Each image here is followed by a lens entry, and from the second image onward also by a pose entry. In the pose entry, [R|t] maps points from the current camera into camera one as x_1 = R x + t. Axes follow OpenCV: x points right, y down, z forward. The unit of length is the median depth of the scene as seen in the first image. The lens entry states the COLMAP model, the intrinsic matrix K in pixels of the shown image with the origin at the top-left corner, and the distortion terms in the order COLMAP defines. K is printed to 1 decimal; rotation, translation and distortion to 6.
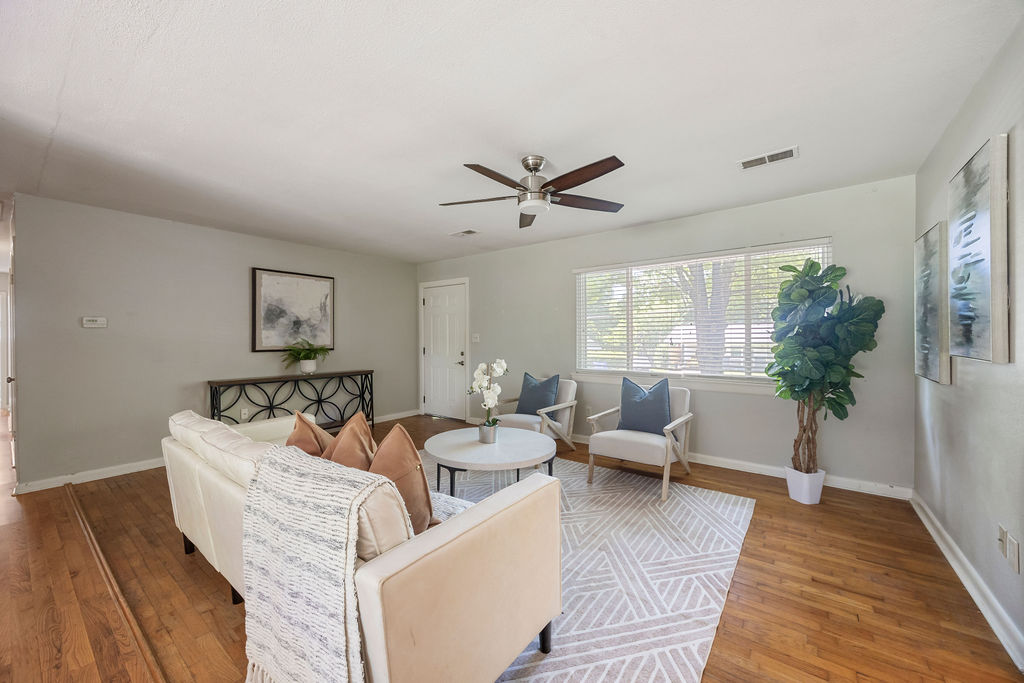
lens RADIAL K [[394.8, 0, 512.5], [0, 394.8, 340.9], [0, 0, 1]] dist [-0.007851, 0.000738]
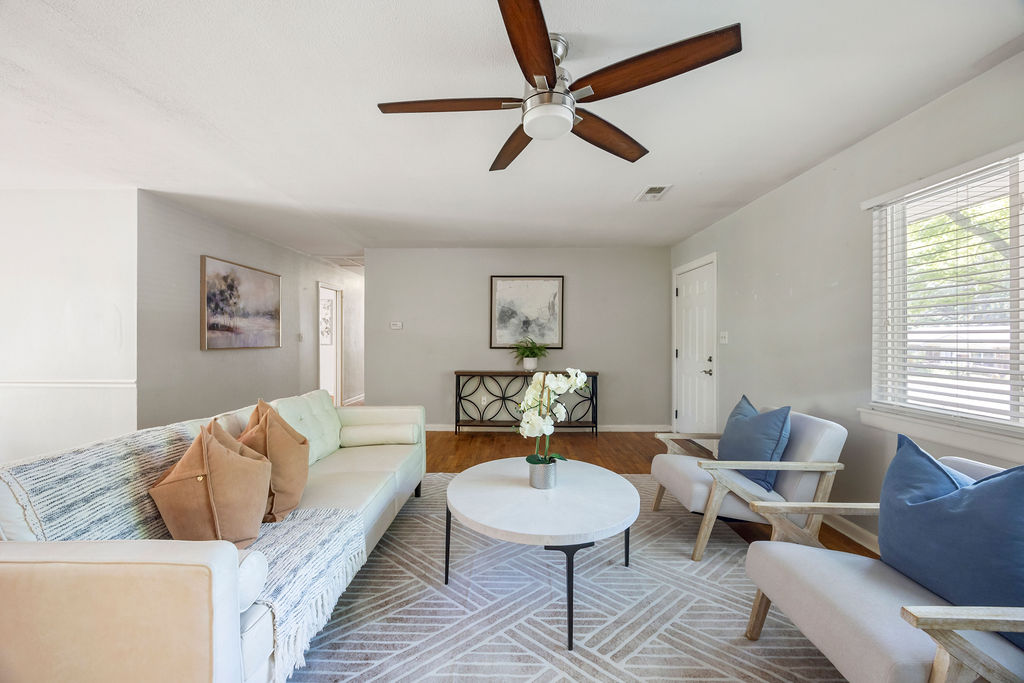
lens RADIAL K [[394.8, 0, 504.3], [0, 394.8, 339.6], [0, 0, 1]] dist [-0.007851, 0.000738]
pose [[0.587653, 0.010083, -0.809050, 0.289829], [-0.011772, 0.999923, 0.003912, -0.002925], [0.809028, 0.007225, 0.587726, 0.334286]]
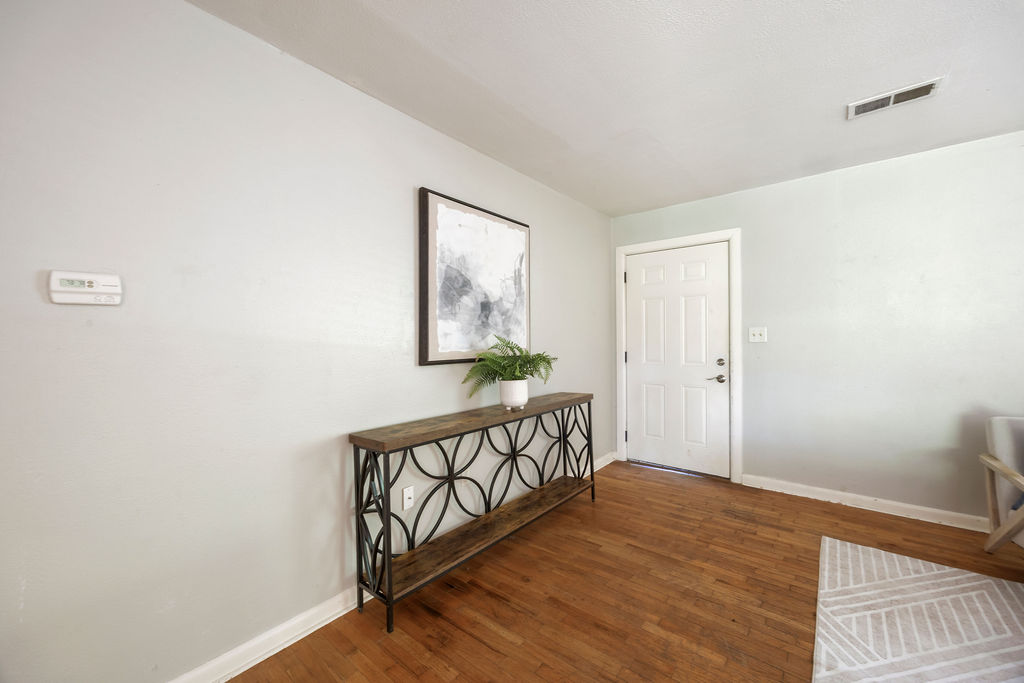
lens RADIAL K [[394.8, 0, 505.0], [0, 394.8, 340.4], [0, 0, 1]] dist [-0.007851, 0.000738]
pose [[0.998940, -0.007450, -0.045421, -0.513581], [0.007176, 0.999955, -0.006192, 0.001823], [0.045465, 0.005860, 0.998949, 0.504743]]
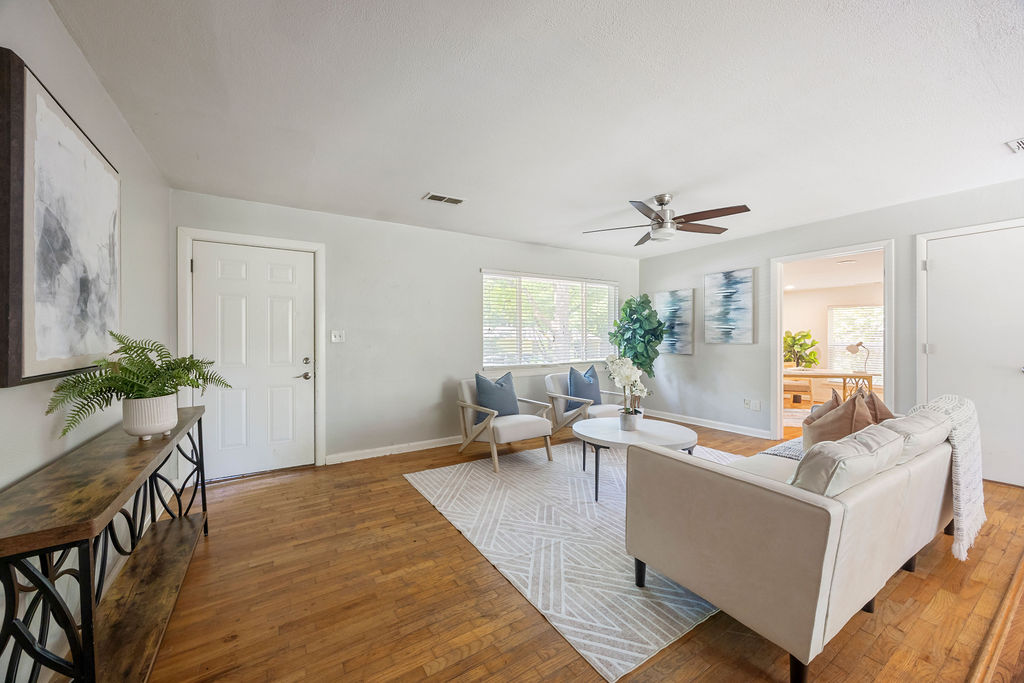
lens RADIAL K [[388.1, 0, 507.8], [0, 388.1, 341.9], [0, 0, 1]] dist [-0.003025, 0.000360]
pose [[0.346820, -0.008921, 0.937889, -0.742223], [0.011030, 0.999924, 0.005432, 0.001878], [-0.937867, 0.008461, 0.346892, 0.588951]]
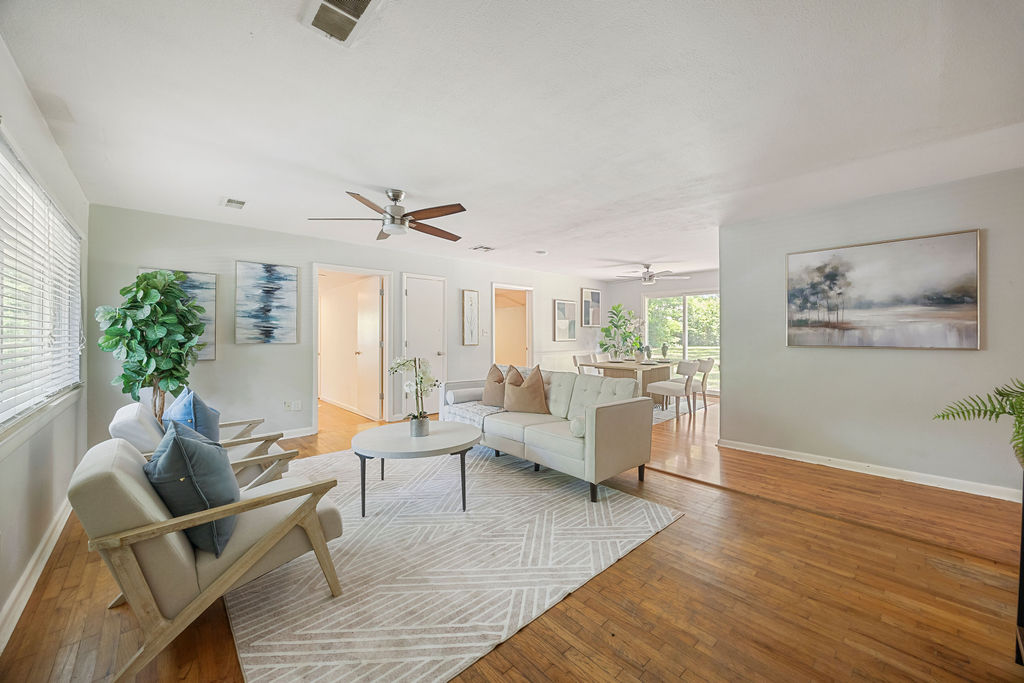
lens RADIAL K [[388.1, 0, 507.9], [0, 388.1, 336.3], [0, 0, 1]] dist [-0.003025, 0.000360]
pose [[-0.984599, 0.005746, 0.174735, -0.294132], [0.007230, 0.999943, 0.007854, -0.003460], [-0.174680, 0.008996, -0.984584, 1.214129]]
